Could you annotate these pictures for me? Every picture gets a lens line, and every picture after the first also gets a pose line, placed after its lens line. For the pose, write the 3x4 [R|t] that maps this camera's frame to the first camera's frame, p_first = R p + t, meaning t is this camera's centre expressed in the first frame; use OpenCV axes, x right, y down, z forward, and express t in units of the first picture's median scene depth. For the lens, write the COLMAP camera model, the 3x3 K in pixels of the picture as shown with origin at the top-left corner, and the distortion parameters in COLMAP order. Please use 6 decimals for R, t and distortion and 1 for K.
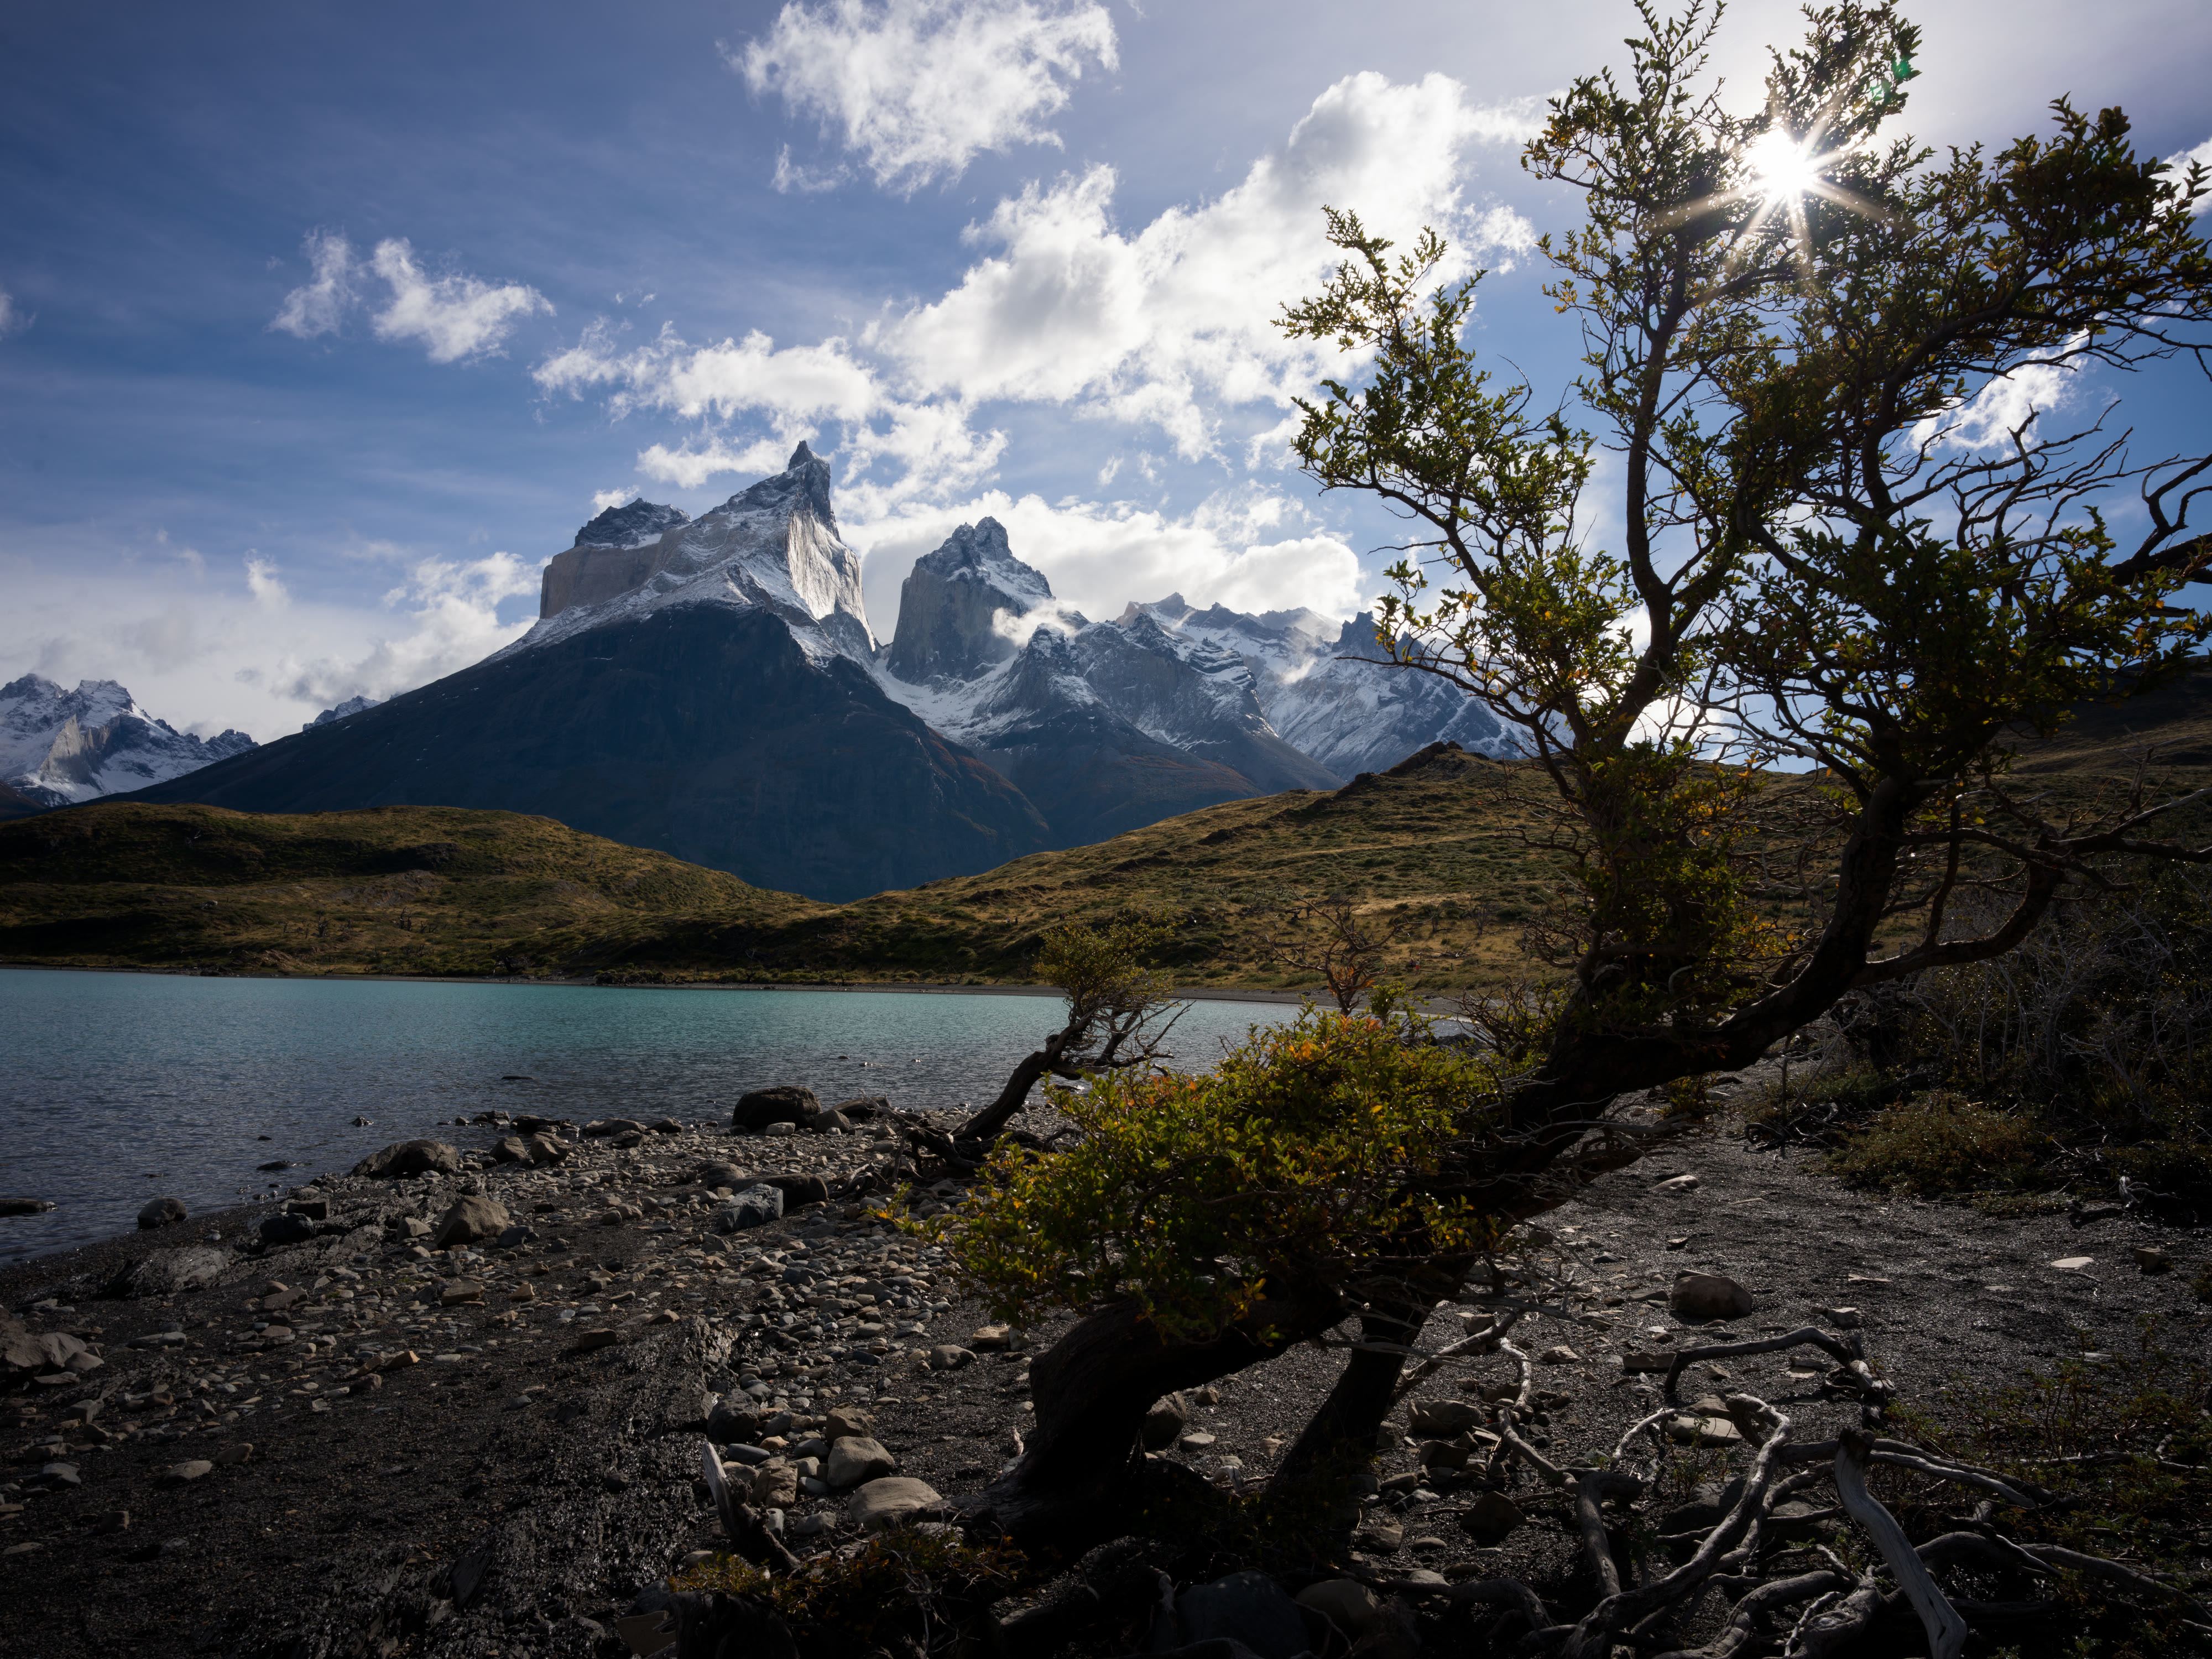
lens RADIAL K [[1450.0, 0, 1108.5], [0, 1450.0, 816.5], [0, 0, 1]] dist [-0.049861, 0.019161]
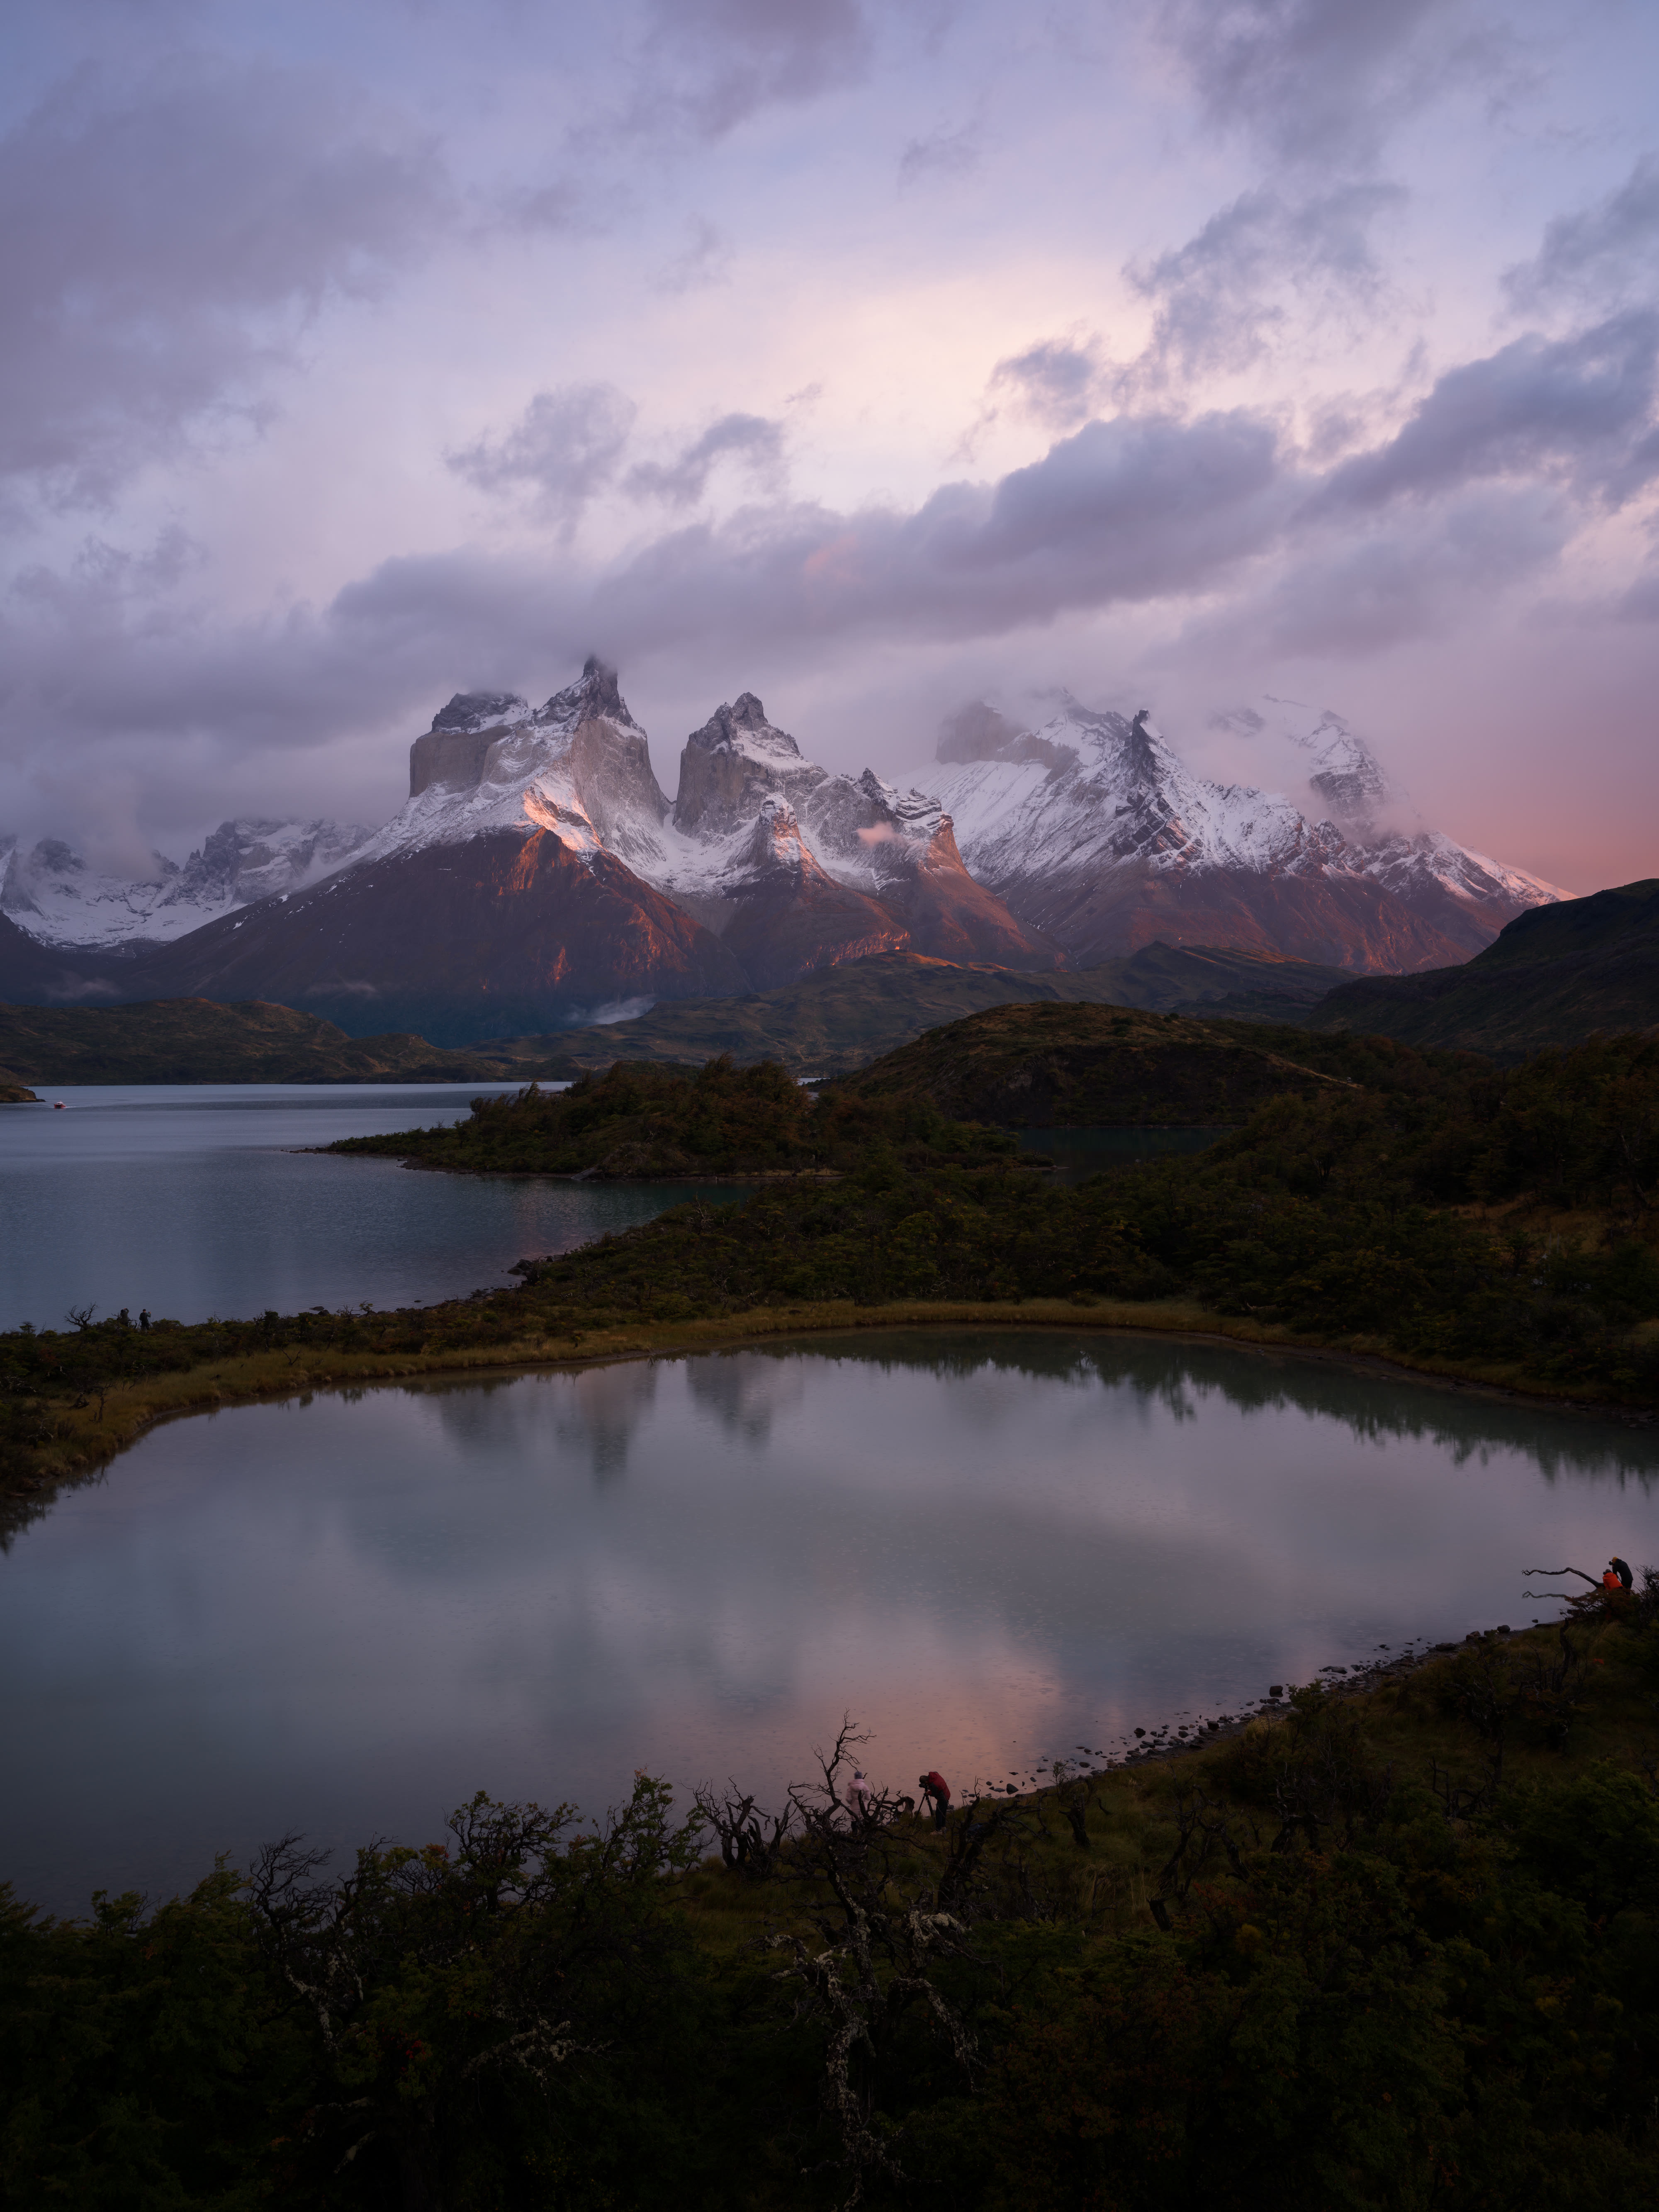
lens RADIAL K [[2316.9, 0, 821.3], [0, 2316.9, 1115.9], [0, 0, 1]] dist [0.082232, -0.114160]
pose [[0.973815, -0.021409, -0.226332, 0.436401], [0.051596, 0.990390, 0.128315, -0.104296], [0.221410, -0.136633, 0.965561, -0.986180]]
